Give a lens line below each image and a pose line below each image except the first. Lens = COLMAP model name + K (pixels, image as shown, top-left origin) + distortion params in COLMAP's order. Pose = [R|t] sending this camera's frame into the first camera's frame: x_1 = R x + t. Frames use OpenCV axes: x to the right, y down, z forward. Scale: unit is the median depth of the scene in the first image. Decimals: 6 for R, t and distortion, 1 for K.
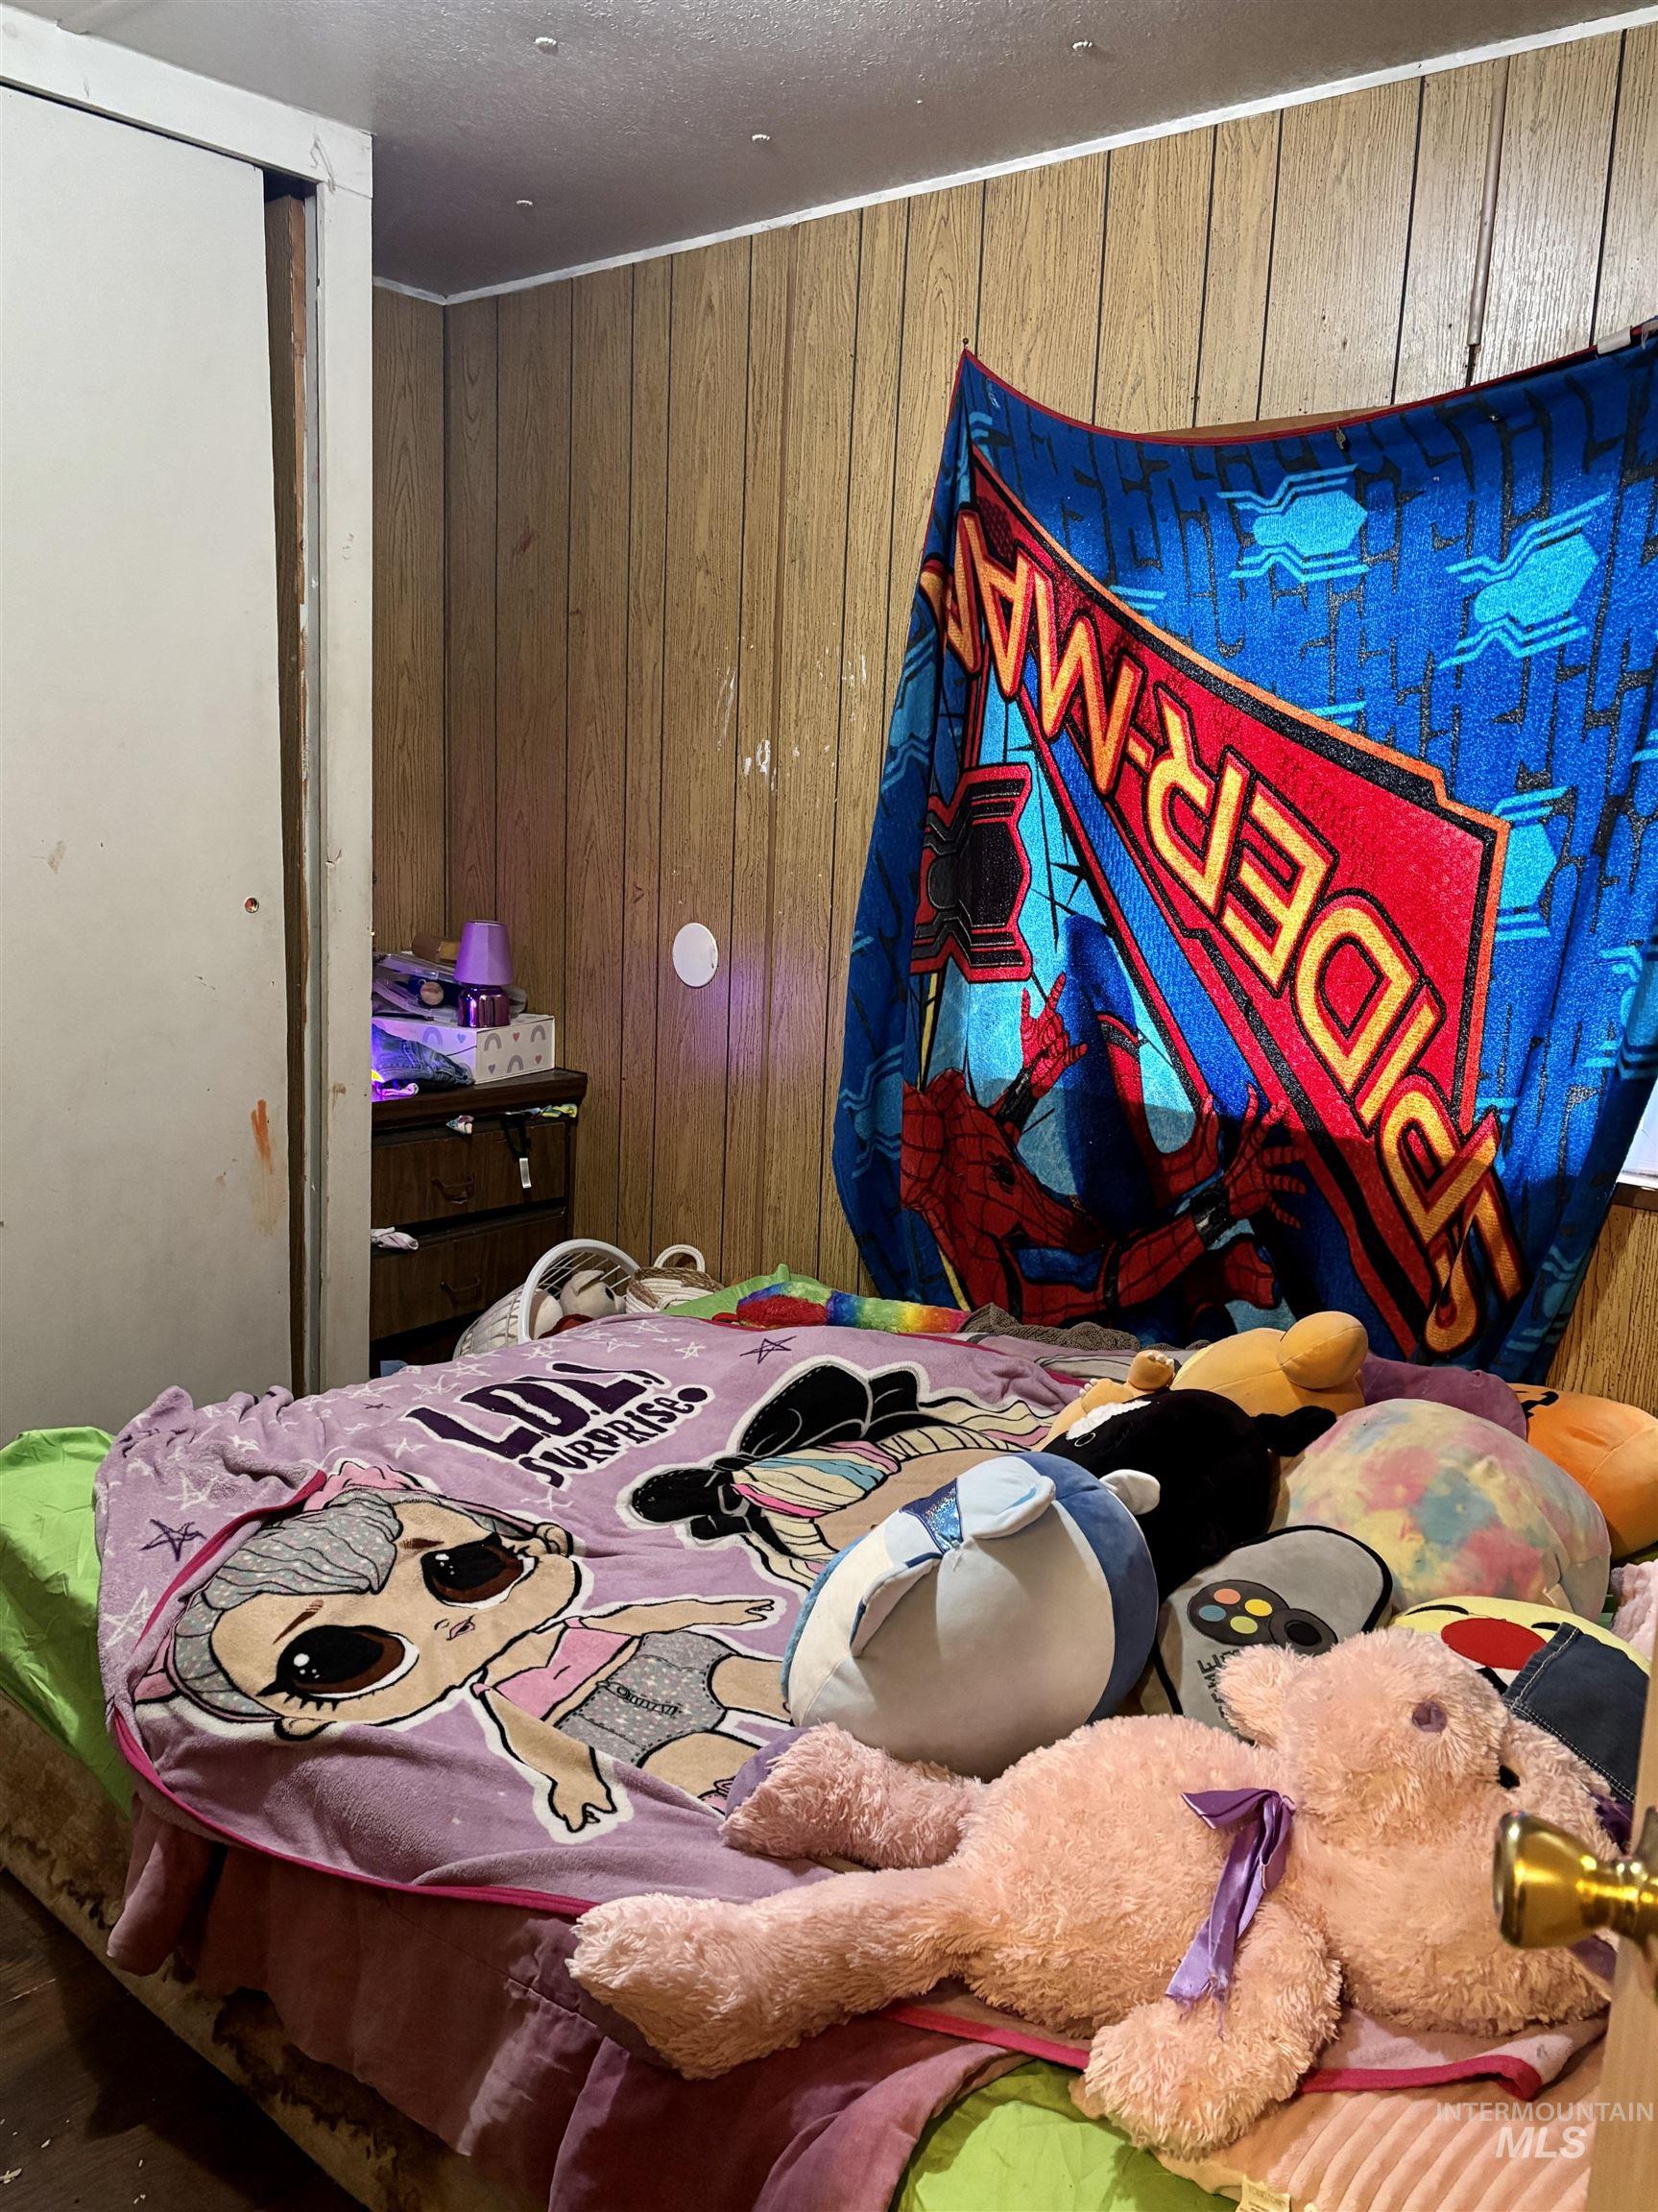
lens RADIAL K [[1812.5, 0, 829.0], [0, 1812.5, 1106.0], [0, 0, 1]] dist [0.095481, -0.072872]
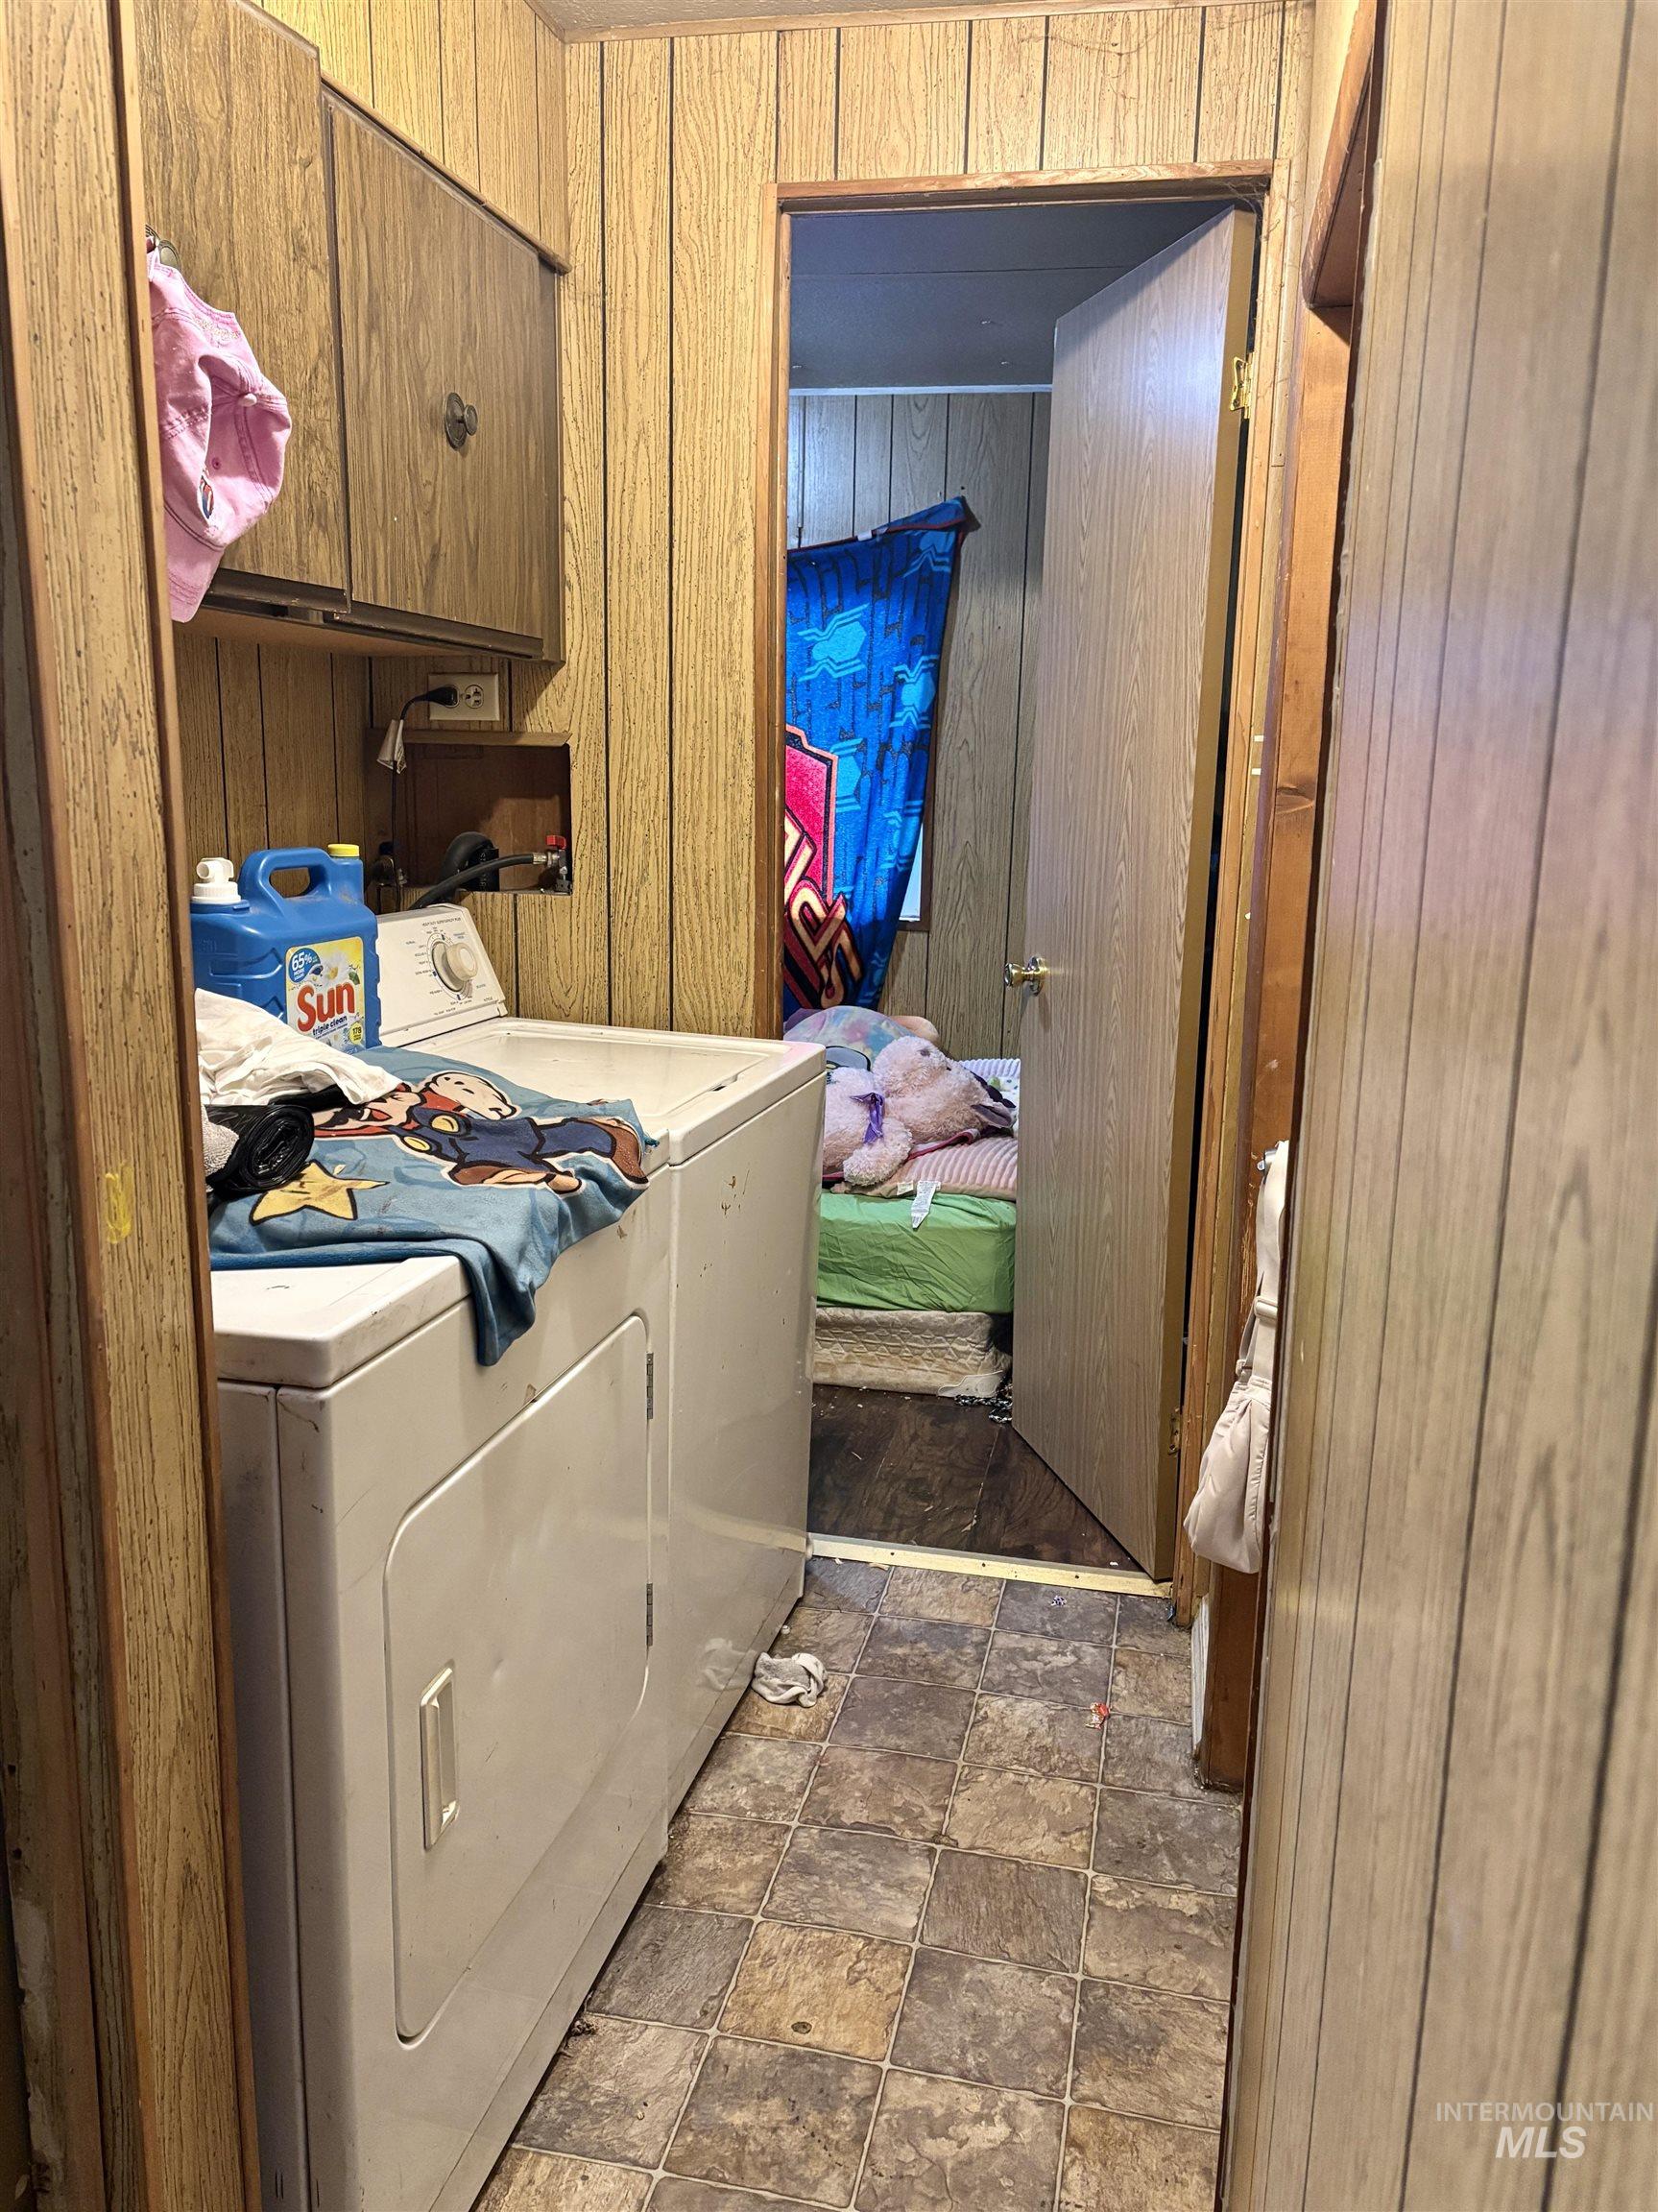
lens RADIAL K [[1713.2, 0, 829.0], [0, 1713.2, 1106.0], [0, 0, 1]] dist [0.077249, -0.066914]
pose [[0.882205, -0.114317, 0.456777, -0.596027], [0.093213, 0.993283, 0.068559, 0.111682], [-0.461546, -0.017906, 0.886936, -0.769707]]
